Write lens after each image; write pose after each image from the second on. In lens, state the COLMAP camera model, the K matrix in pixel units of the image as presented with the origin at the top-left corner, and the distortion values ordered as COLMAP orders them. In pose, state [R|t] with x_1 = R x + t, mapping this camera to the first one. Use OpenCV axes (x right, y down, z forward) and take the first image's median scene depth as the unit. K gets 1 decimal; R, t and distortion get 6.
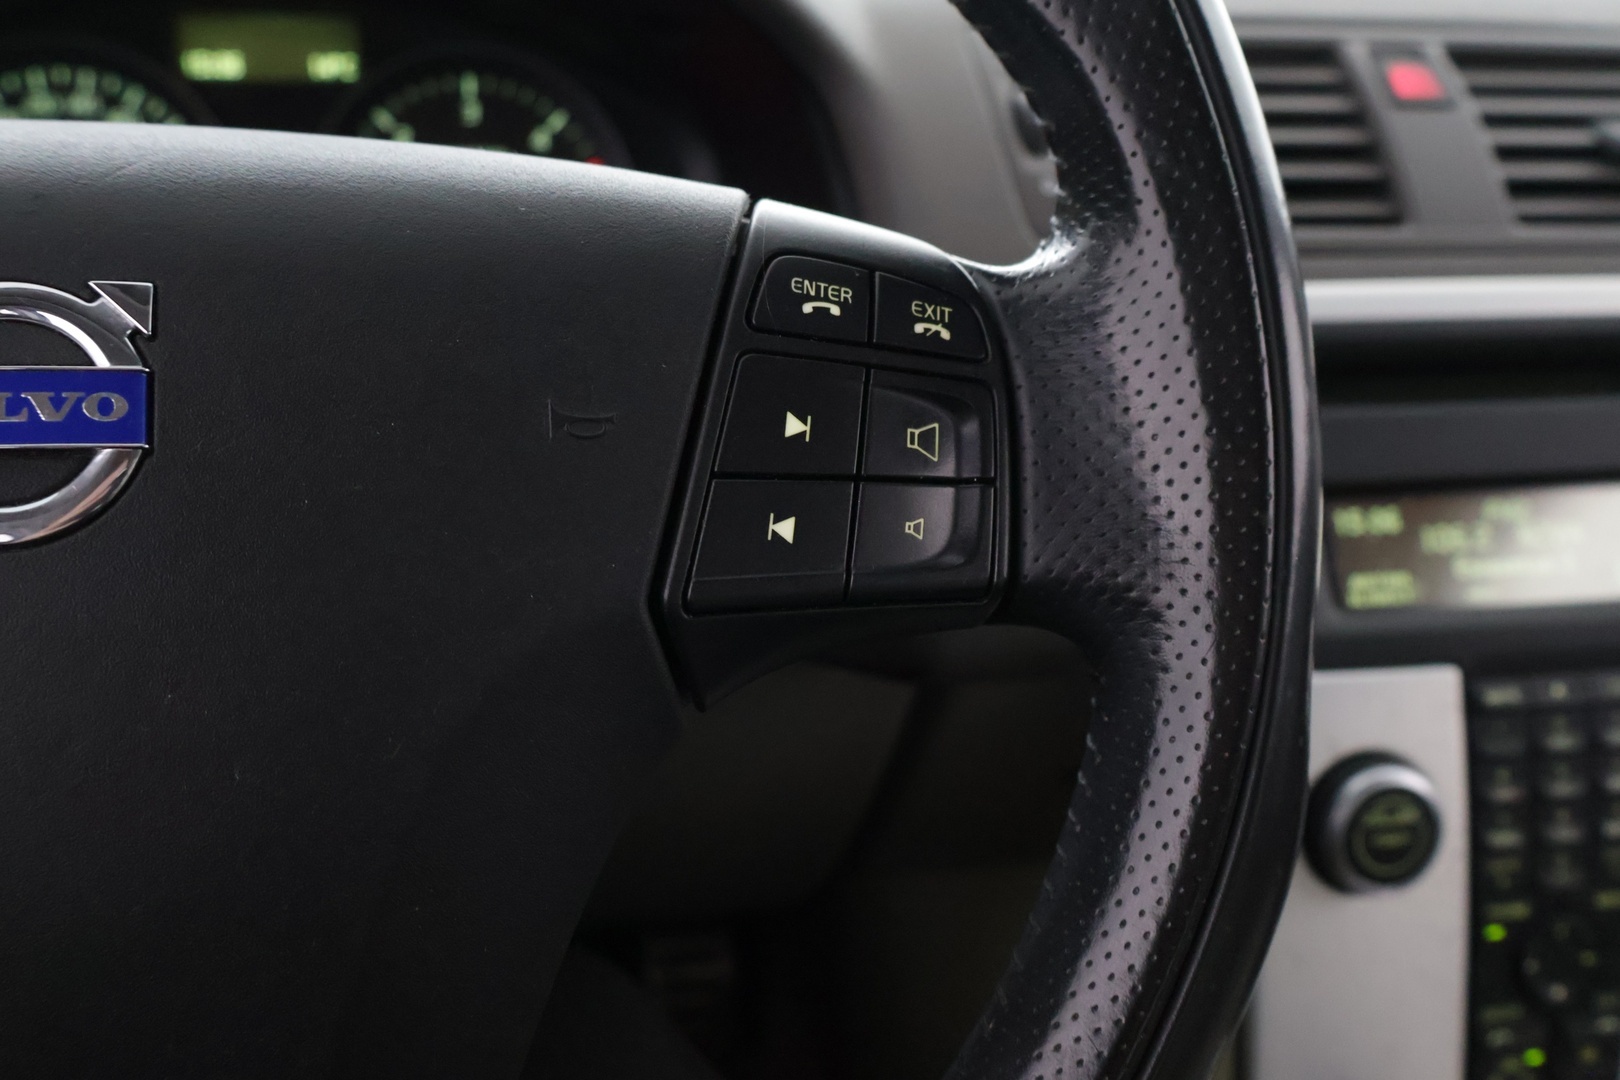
lens RADIAL K [[1551.2, 0, 801.0], [0, 1551.2, 541.3], [0, 0, 1]] dist [0.020919, 0.000000]
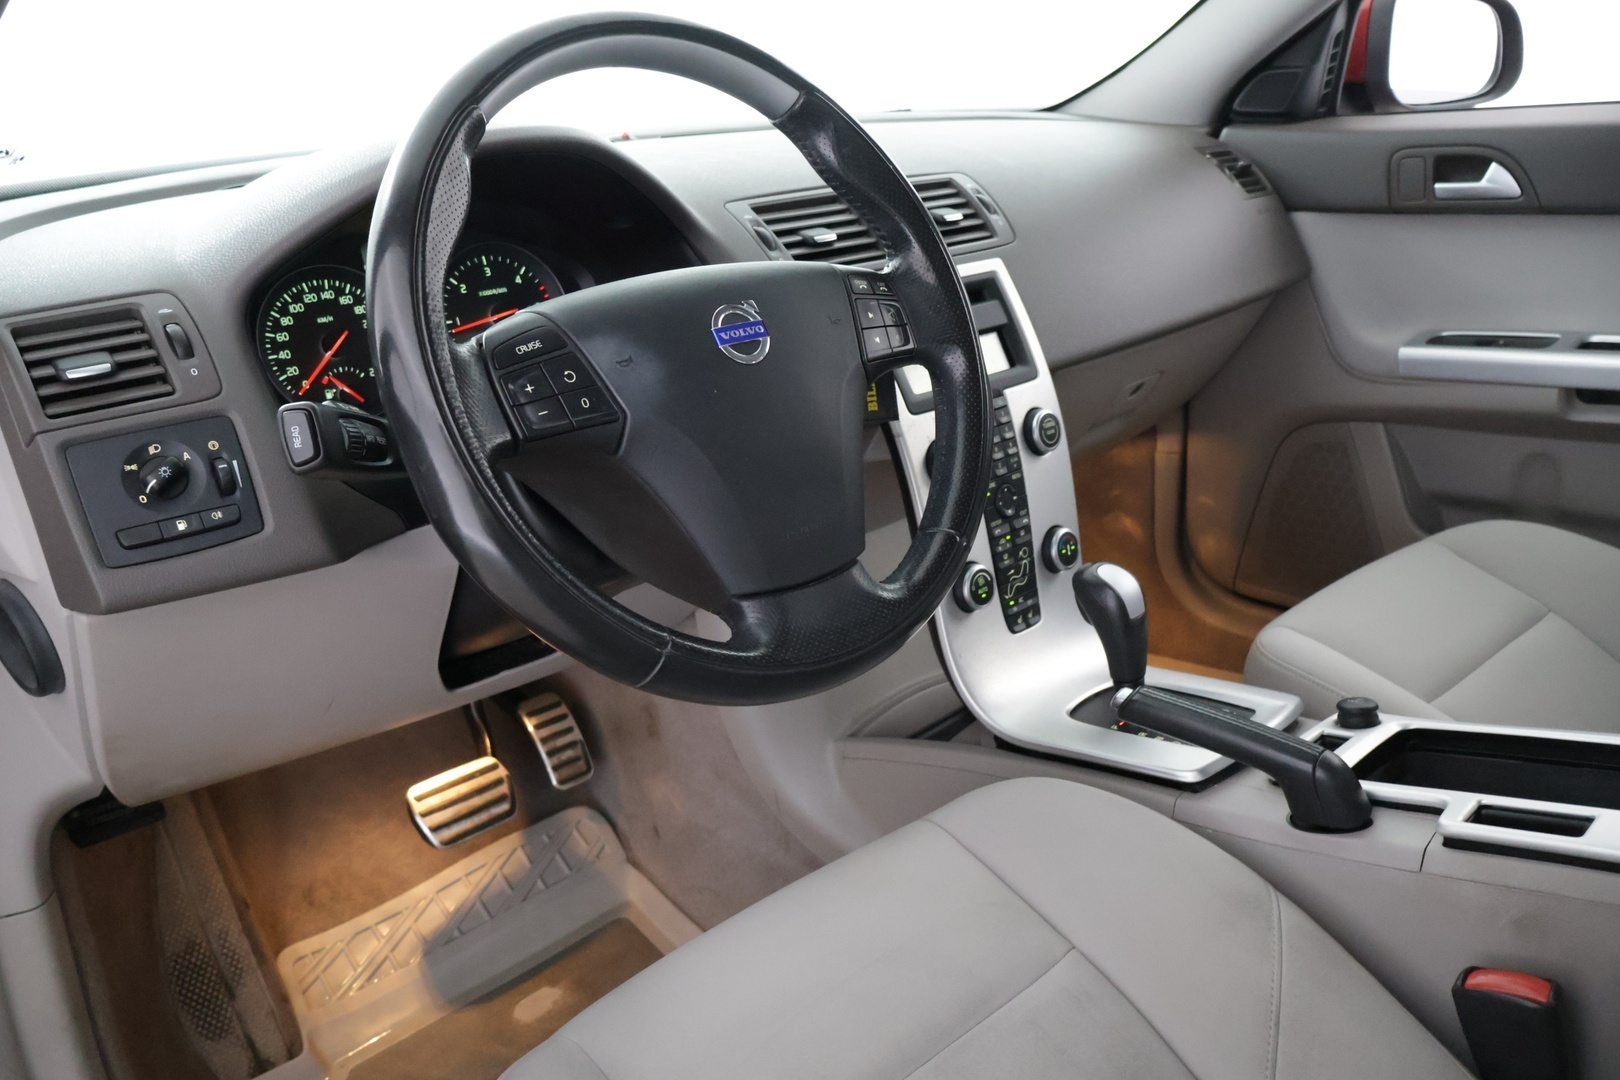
lens RADIAL K [[1356.0, 0, 805.5], [0, 1356.0, 537.5], [0, 0, 1]] dist [-0.008722, 0.003514]
pose [[0.854613, -0.240129, 0.460407, -1.715559], [0.258940, 0.965620, 0.022980, 0.321681], [-0.450096, 0.099578, 0.887410, -1.777037]]
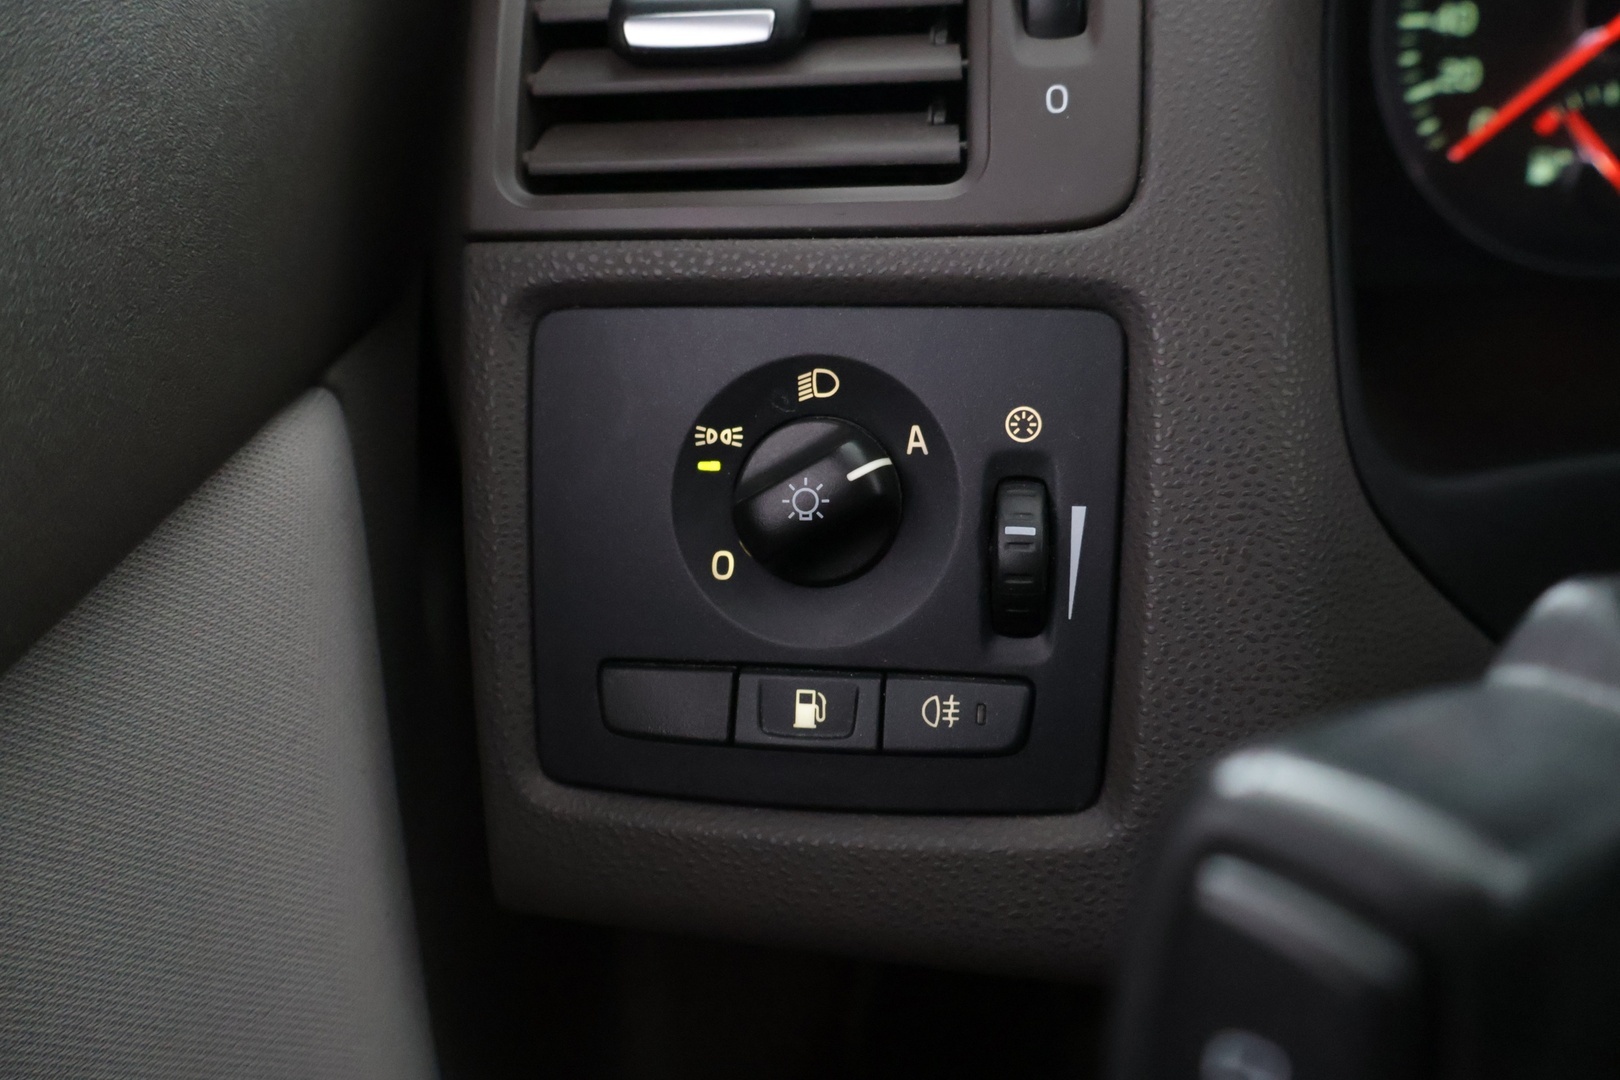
lens RADIAL K [[1476.3, 0, 813.1], [0, 1476.3, 546.1], [0, 0, 1]] dist [-0.002909, 0.000000]
pose [[0.970594, 0.063096, -0.232308, -1.327158], [-0.015173, 0.979155, 0.202548, -0.241272], [0.240245, -0.193067, 0.951319, 0.627644]]
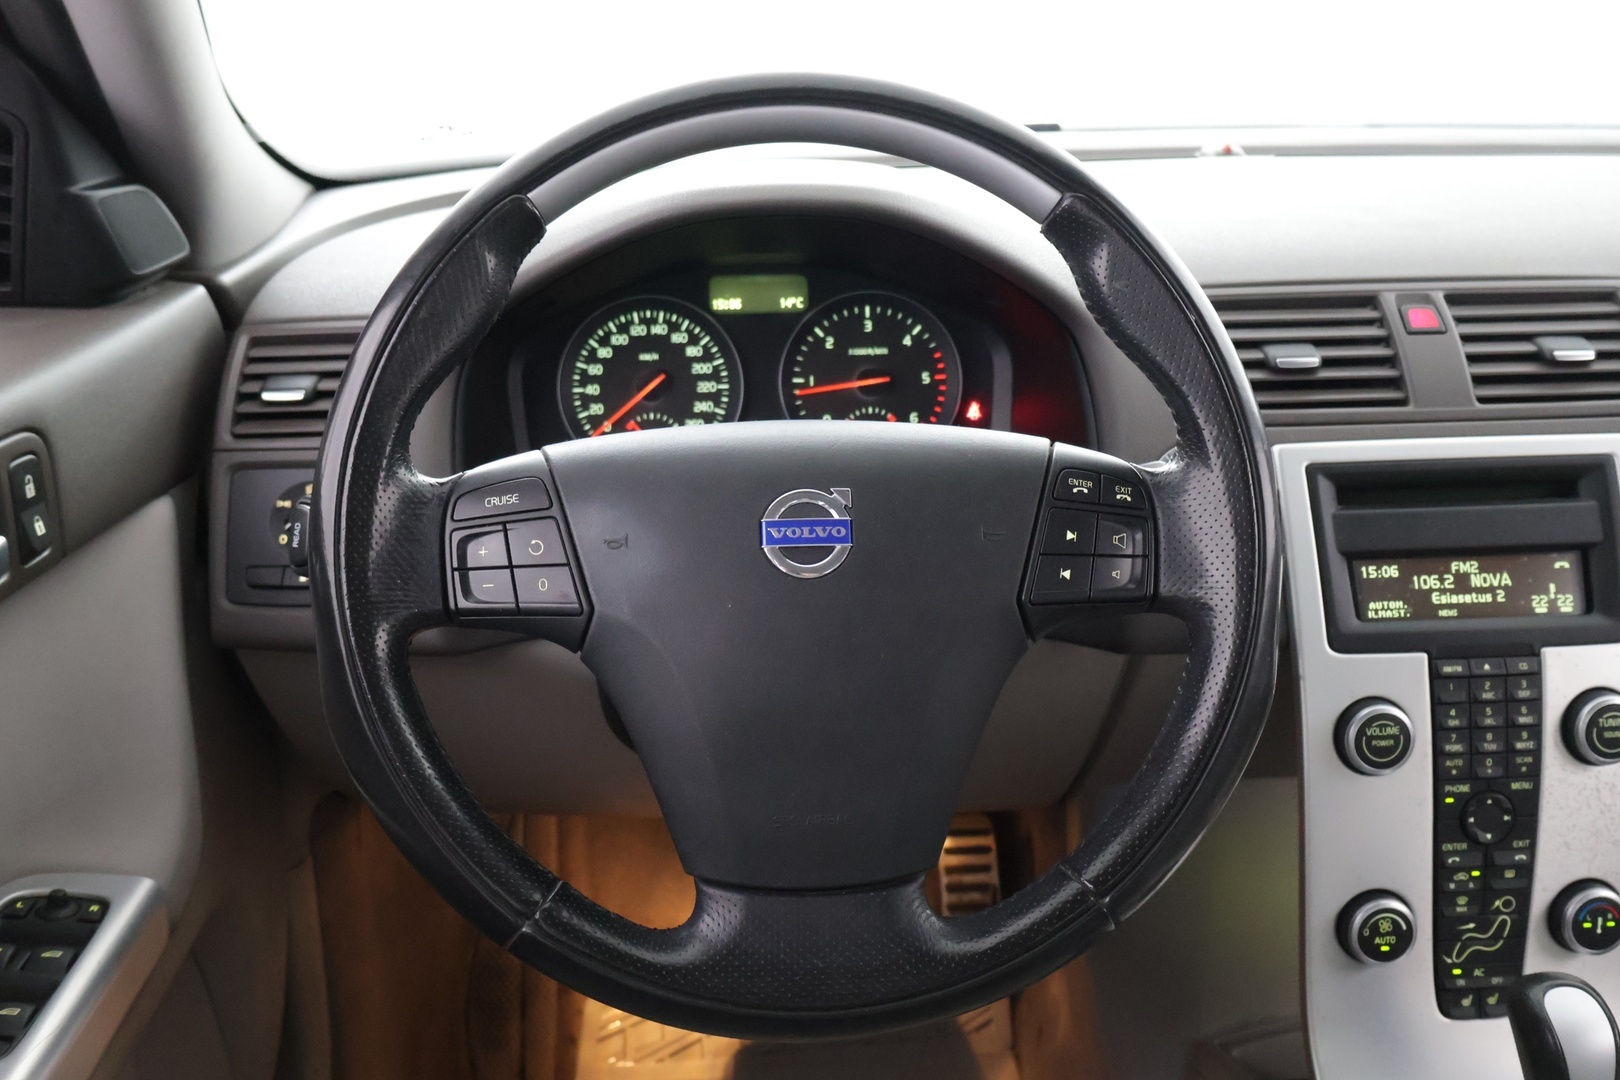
lens RADIAL K [[1572.4, 0, 802.7], [0, 1572.4, 537.5], [0, 0, 1]] dist [0.010773, 0.000000]
pose [[0.989398, 0.009237, -0.144937, -0.061329], [-0.012515, 0.999686, -0.021723, -0.005840], [0.144691, 0.023306, 0.989202, -1.600434]]
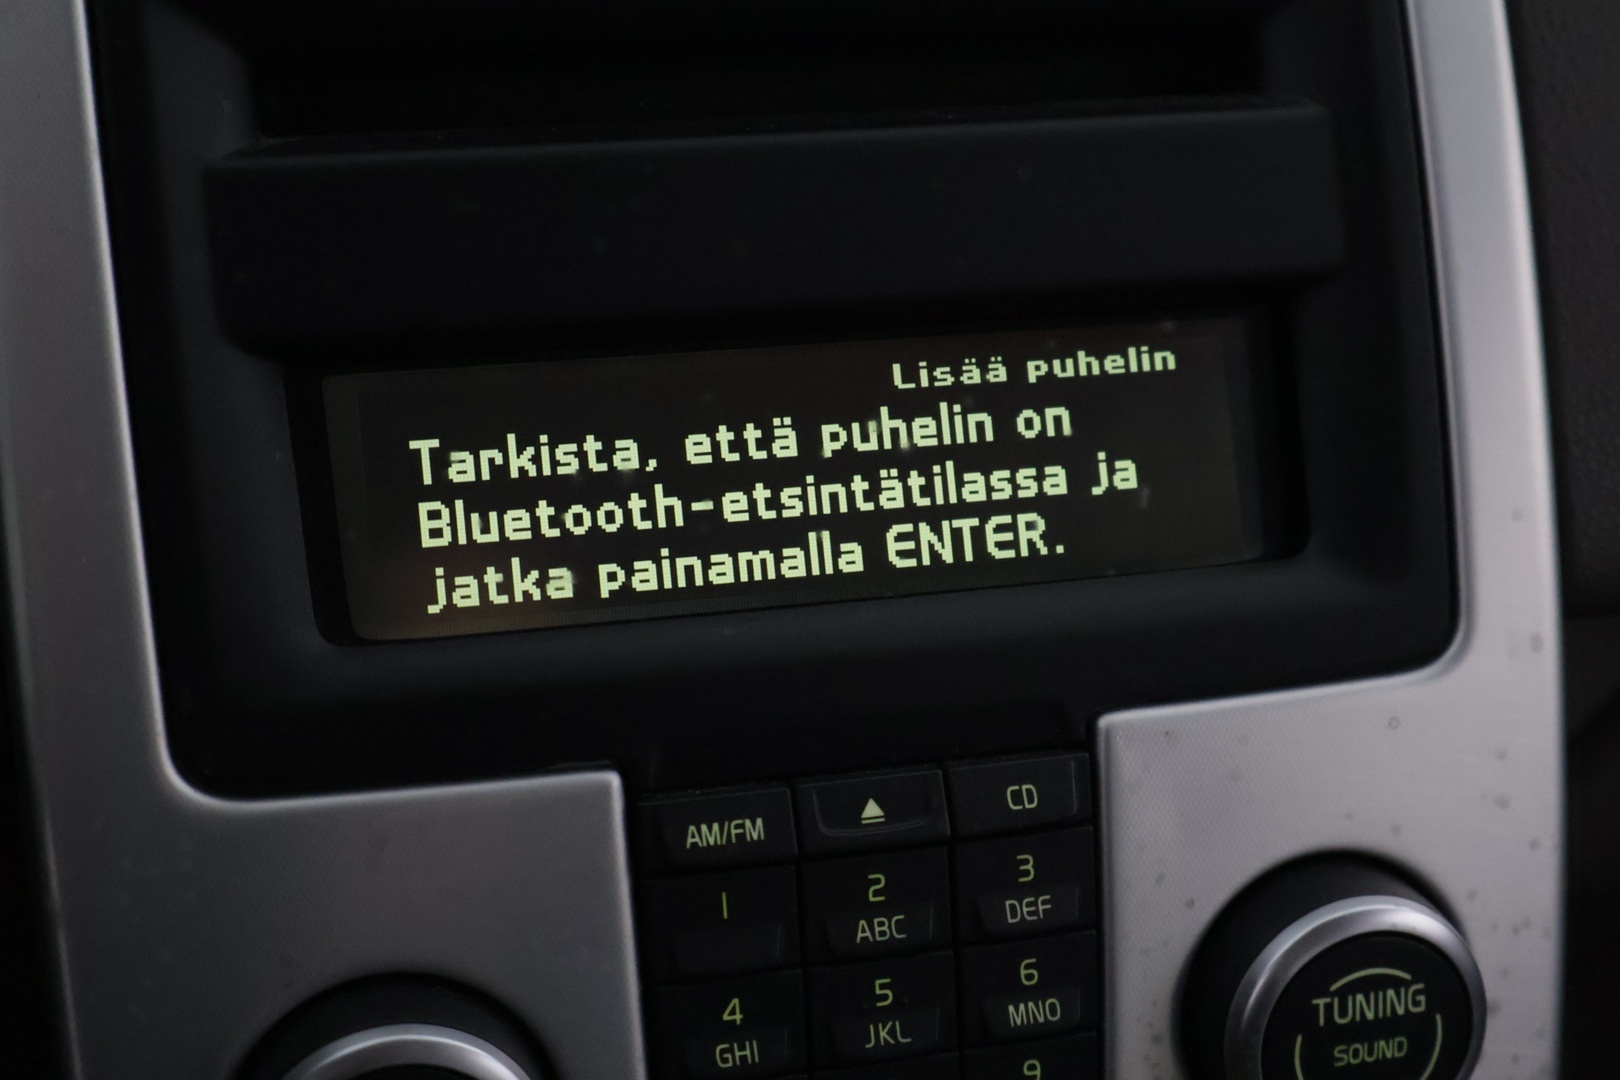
lens RADIAL K [[2408.9, 0, 800.7], [0, 2408.9, 535.8], [0, 0, 1]] dist [-0.002681, 0.000000]
pose [[0.999410, -0.019553, 0.028244, 0.776930], [0.017055, 0.996139, 0.086122, -0.062064], [-0.029818, -0.085589, 0.995884, 0.601941]]
